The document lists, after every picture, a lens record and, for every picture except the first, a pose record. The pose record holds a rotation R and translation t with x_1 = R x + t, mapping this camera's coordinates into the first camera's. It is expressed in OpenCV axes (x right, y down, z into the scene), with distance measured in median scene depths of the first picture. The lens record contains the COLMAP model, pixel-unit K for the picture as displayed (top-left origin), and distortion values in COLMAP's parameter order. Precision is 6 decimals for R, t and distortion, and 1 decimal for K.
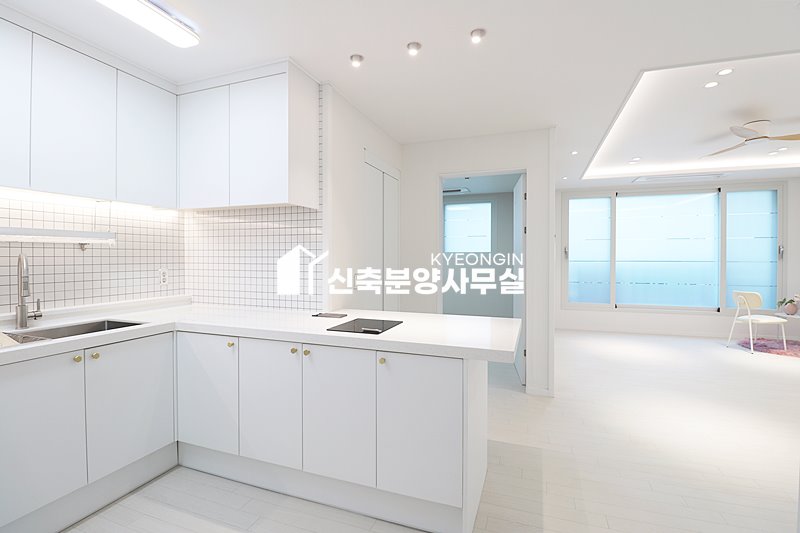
lens RADIAL K [[370.7, 0, 401.8], [0, 370.7, 259.9], [0, 0, 1]] dist [-0.000881, -0.012709]
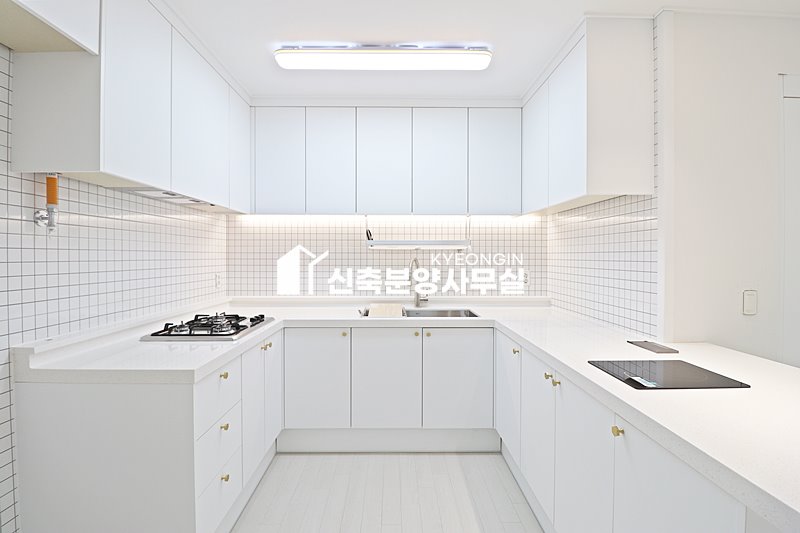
lens RADIAL K [[370.6, 0, 399.3], [0, 370.6, 259.5], [0, 0, 1]] dist [-0.000279, -0.011652]
pose [[0.349256, 0.006827, -0.937002, 0.267601], [-0.008462, 0.999956, 0.004132, -0.010663], [0.936989, 0.006485, 0.349298, 0.293912]]
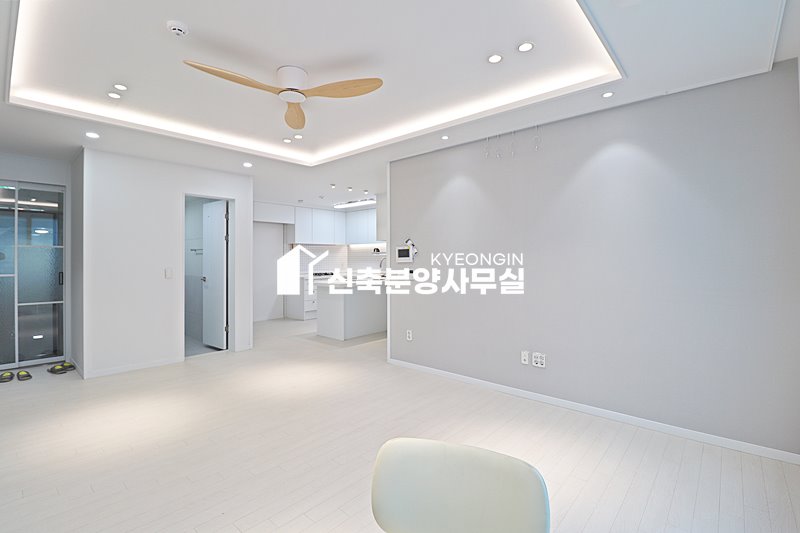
lens RADIAL K [[370.6, 0, 399.3], [0, 370.6, 259.5], [0, 0, 1]] dist [-0.000279, -0.011652]
pose [[-0.378295, 0.002185, -0.925682, 2.117632], [-0.007378, 0.999958, 0.005375, -0.013730], [0.925656, 0.008863, -0.378263, 1.993785]]
